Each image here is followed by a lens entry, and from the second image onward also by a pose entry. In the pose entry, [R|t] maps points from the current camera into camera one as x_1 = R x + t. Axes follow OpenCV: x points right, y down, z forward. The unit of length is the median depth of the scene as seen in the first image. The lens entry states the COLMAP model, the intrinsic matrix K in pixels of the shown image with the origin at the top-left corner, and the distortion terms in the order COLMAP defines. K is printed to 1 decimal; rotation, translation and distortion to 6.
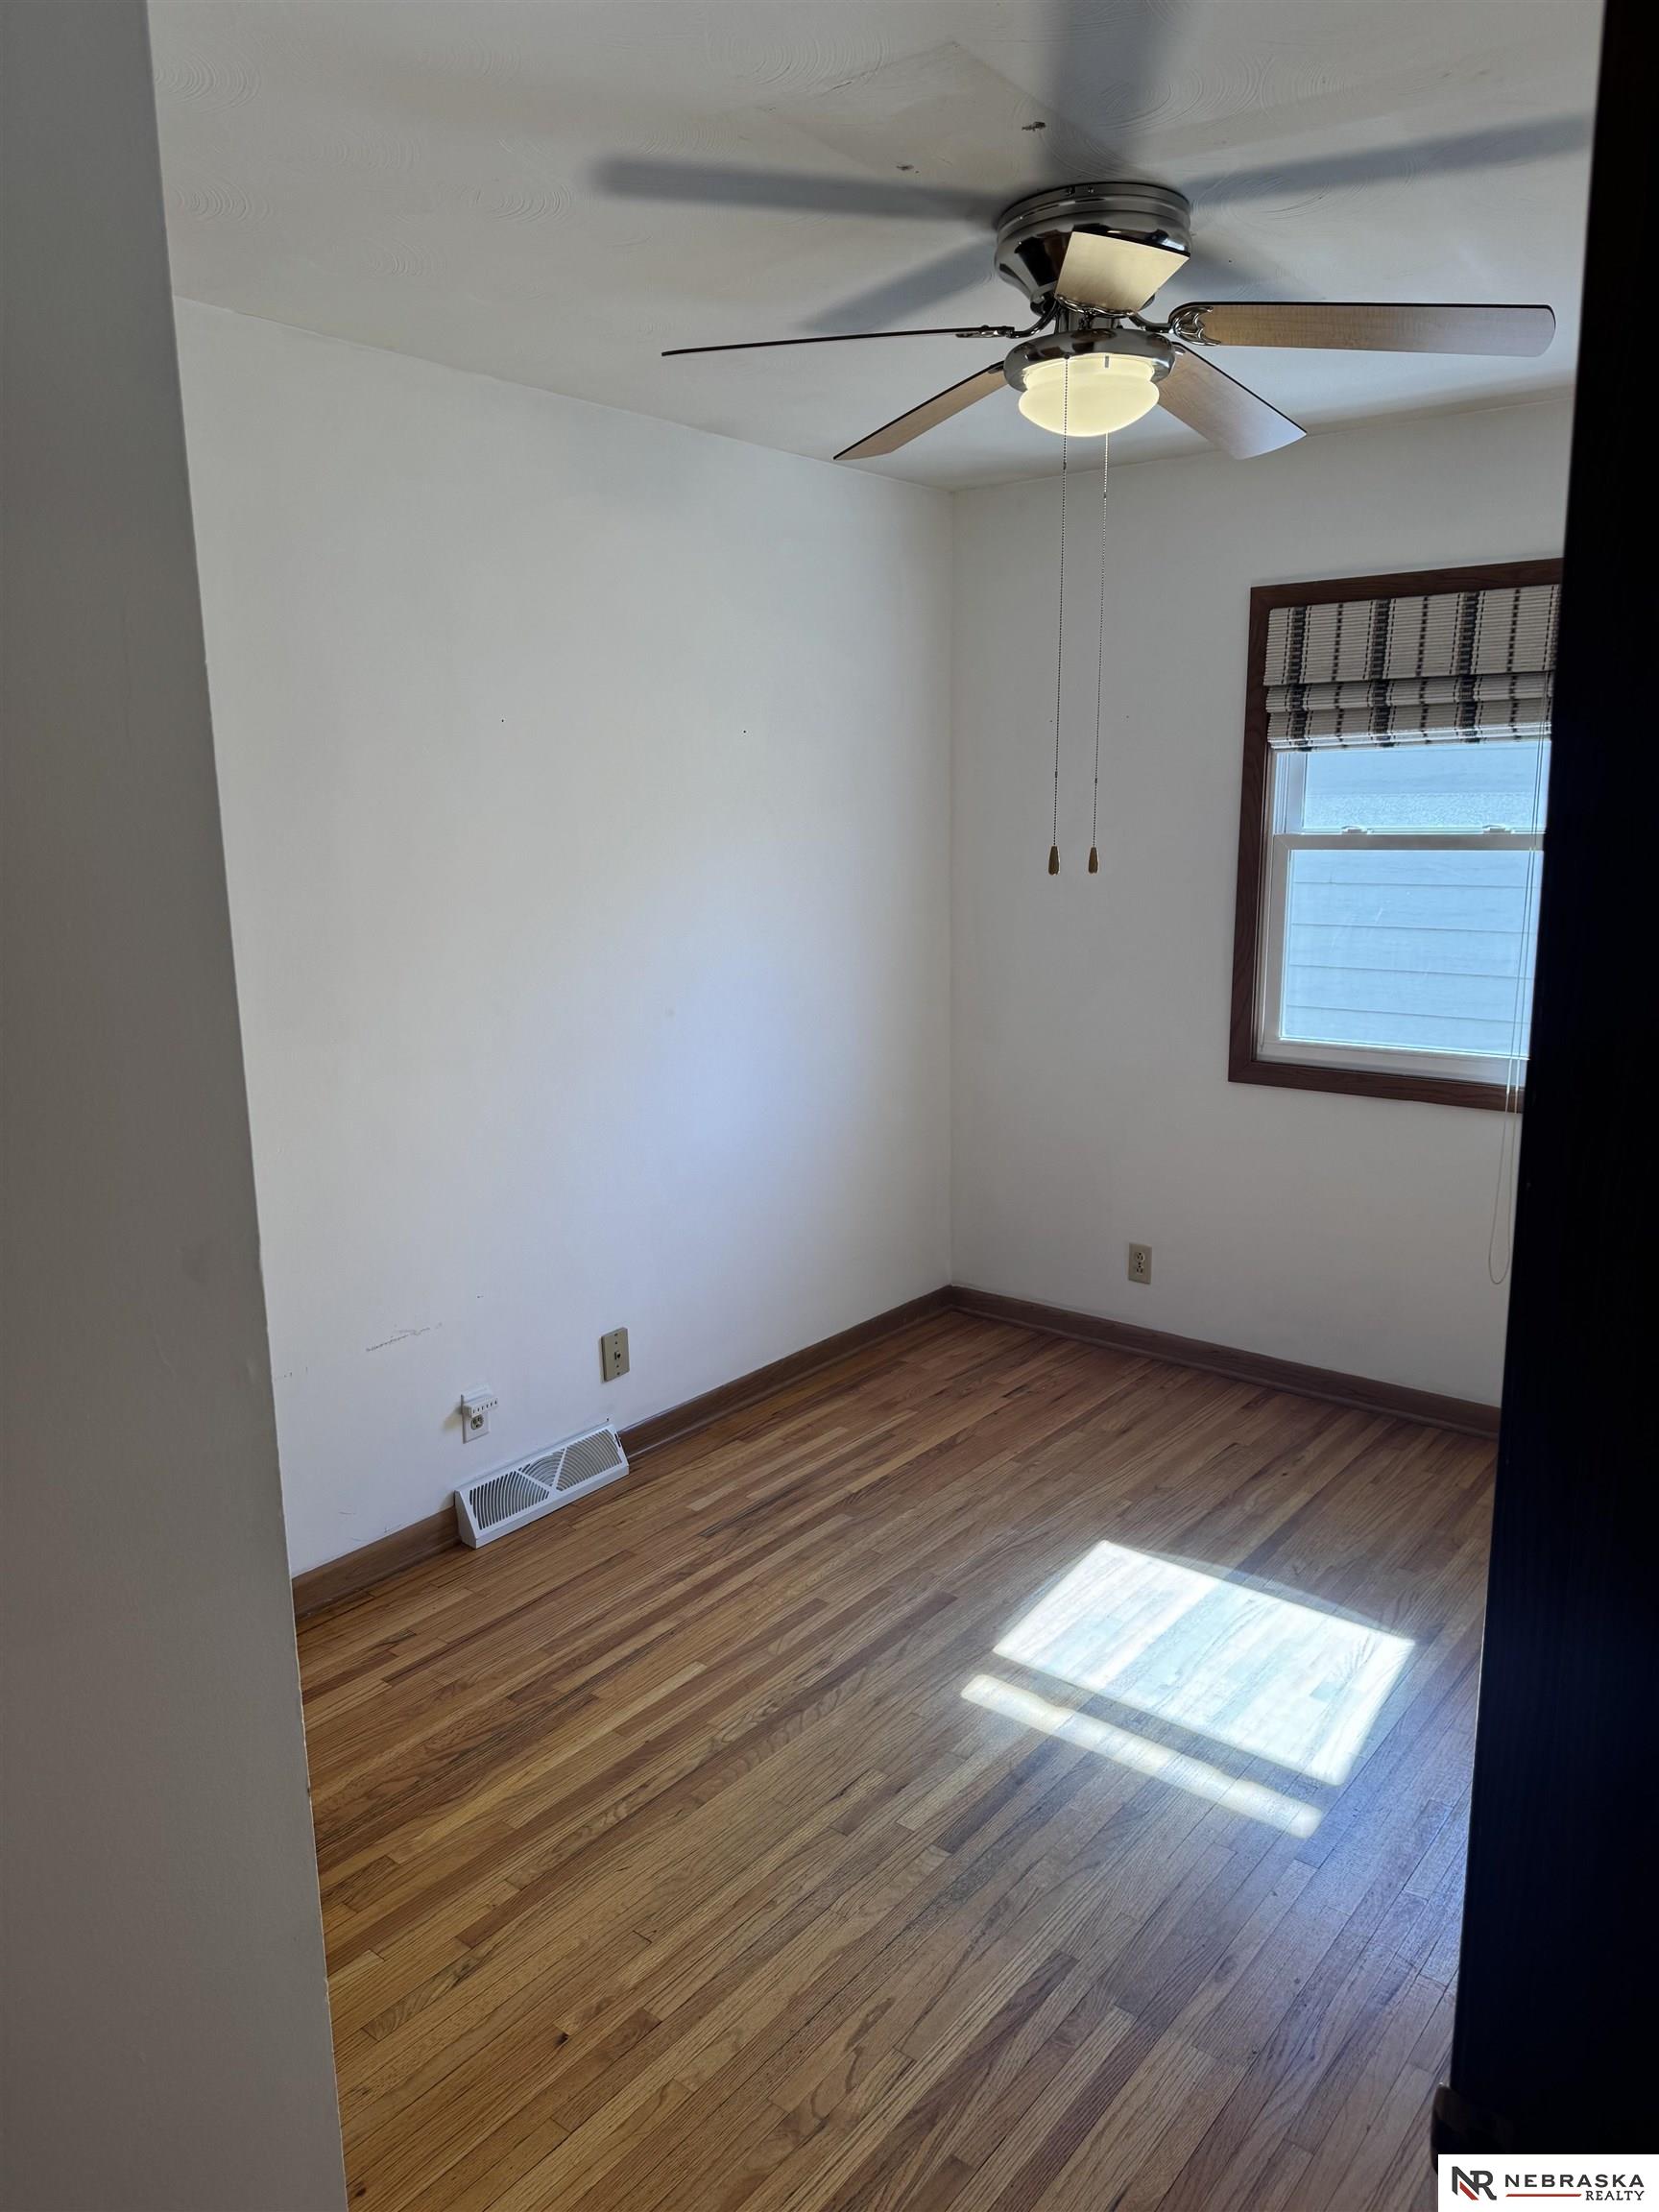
lens RADIAL K [[1568.9, 0, 831.4], [0, 1568.9, 1116.0], [0, 0, 1]] dist [0.082857, -0.077988]
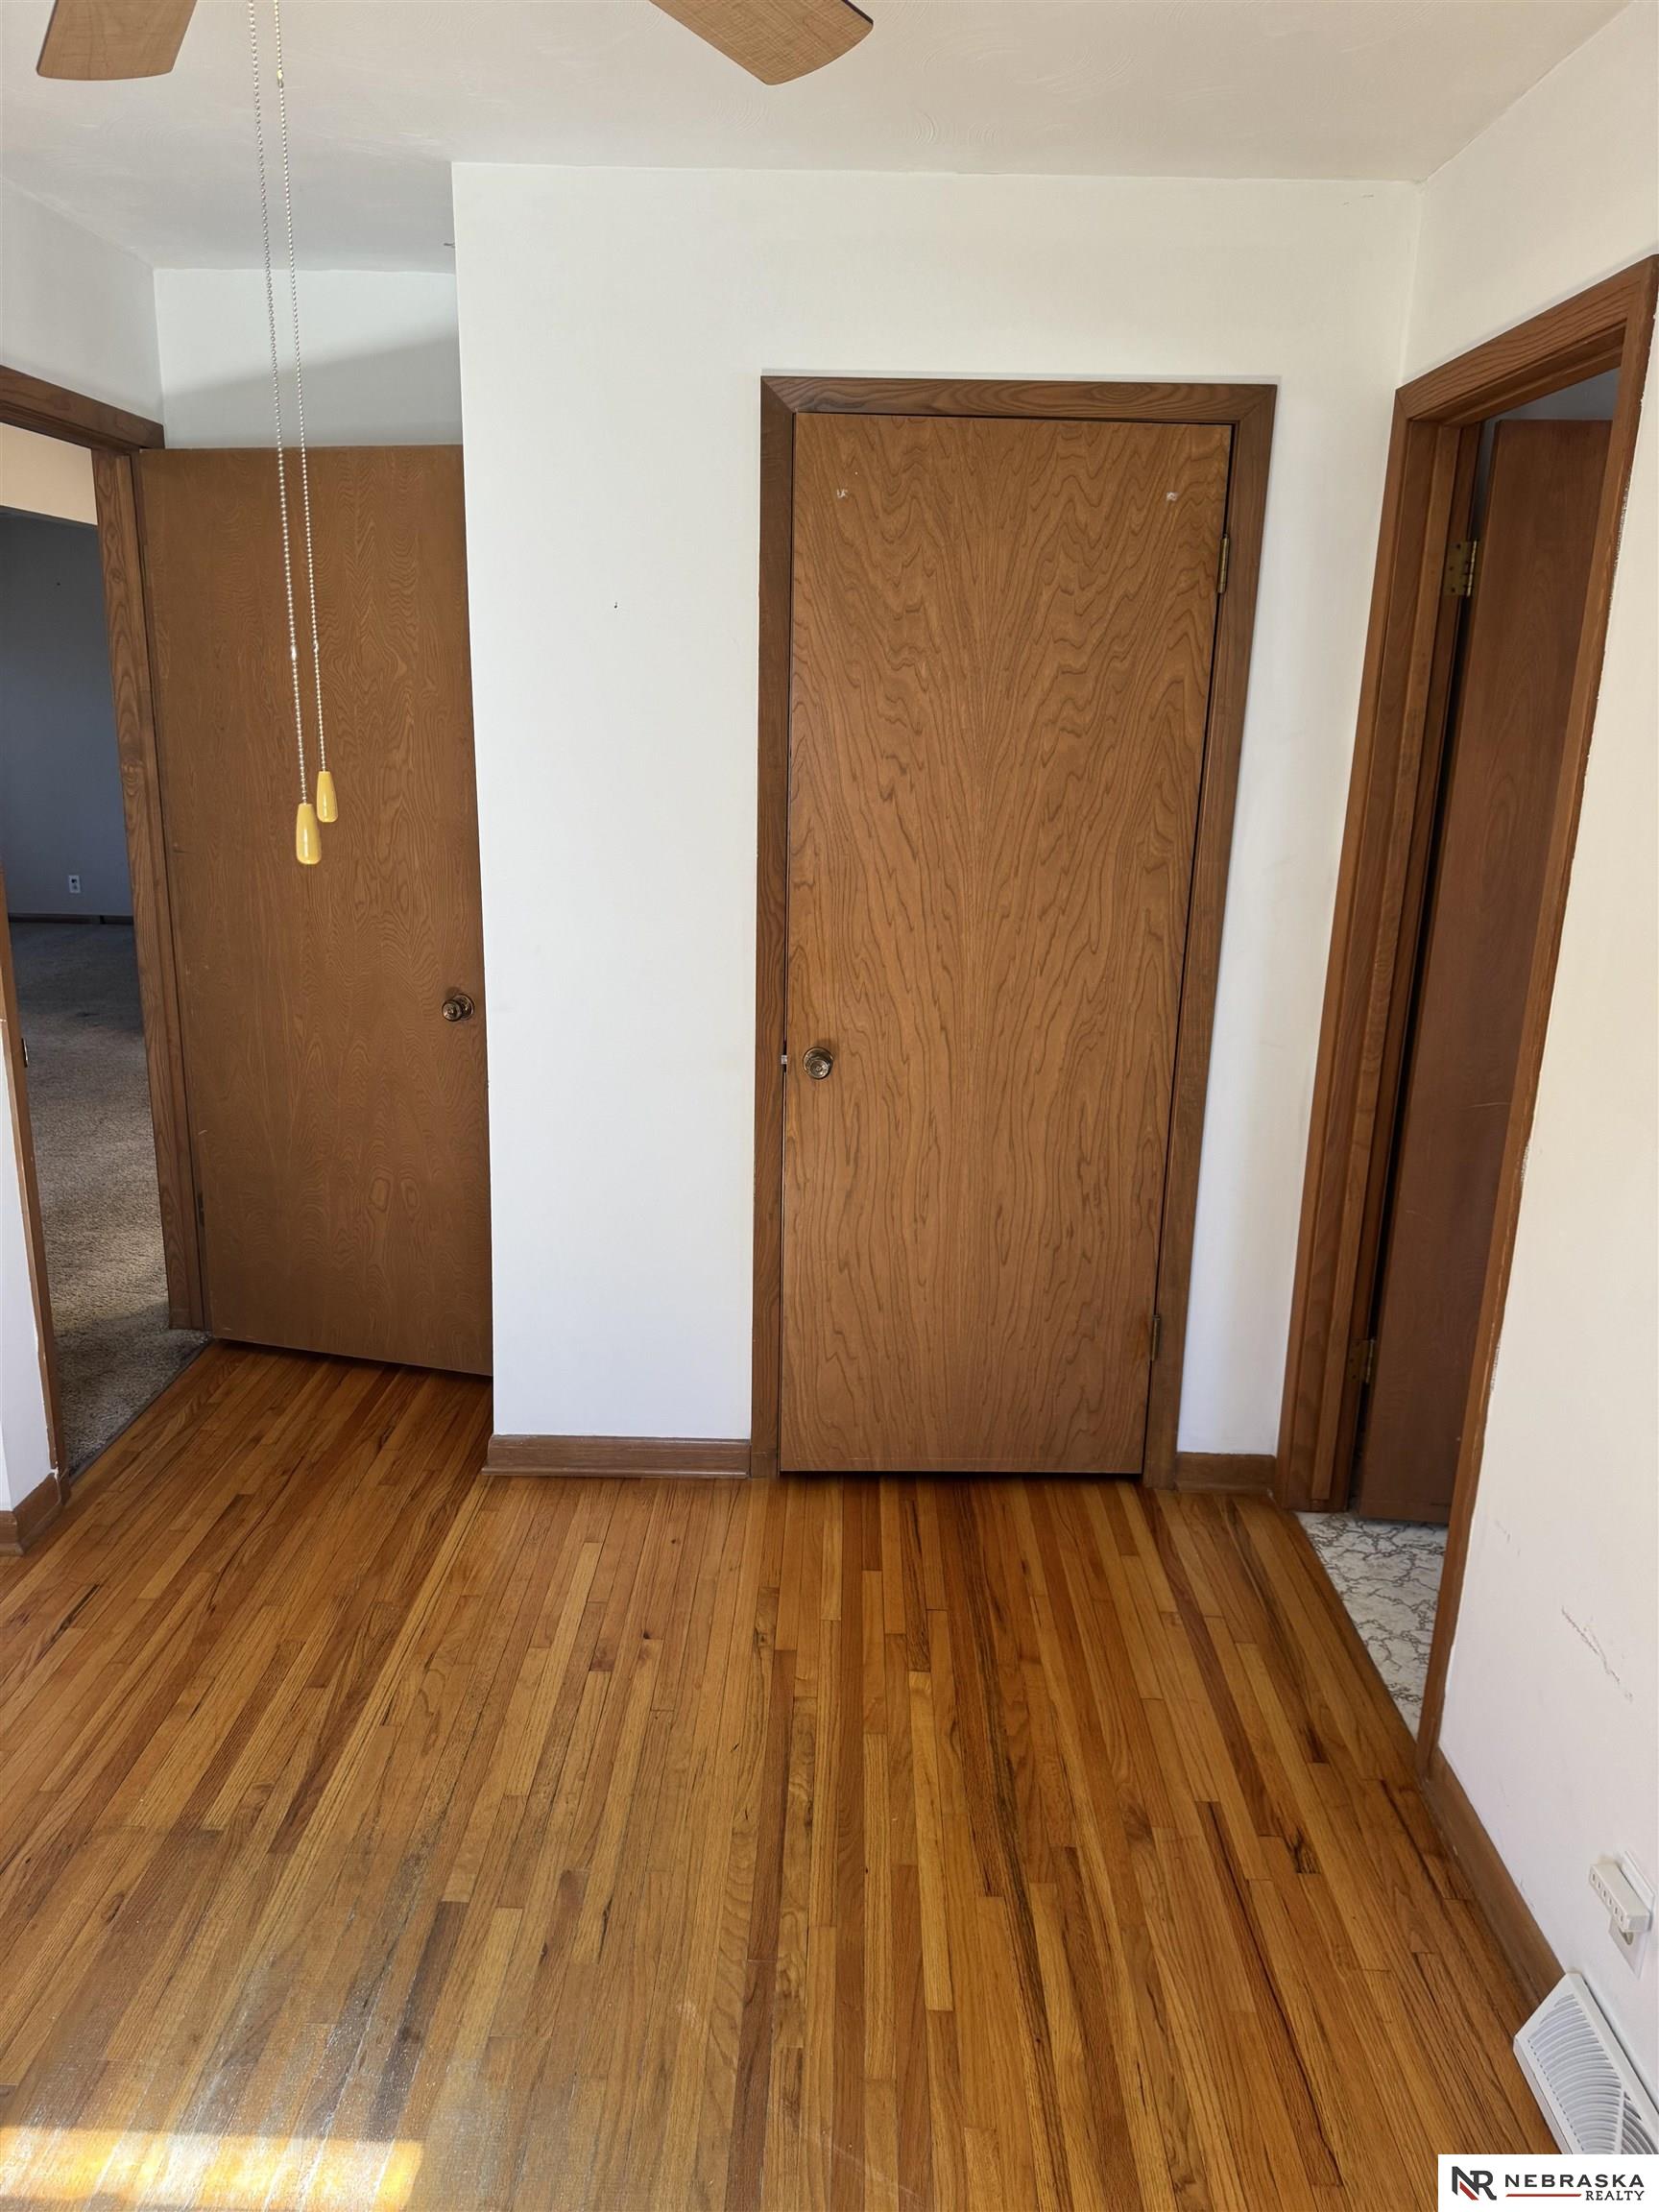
lens RADIAL K [[1568.9, 0, 831.4], [0, 1568.9, 1116.0], [0, 0, 1]] dist [0.082857, -0.077988]
pose [[-0.793165, 0.165397, -0.586117, 0.350297], [-0.128641, 0.895197, 0.426701, -0.335874], [0.595265, 0.413843, -0.688762, 1.550065]]
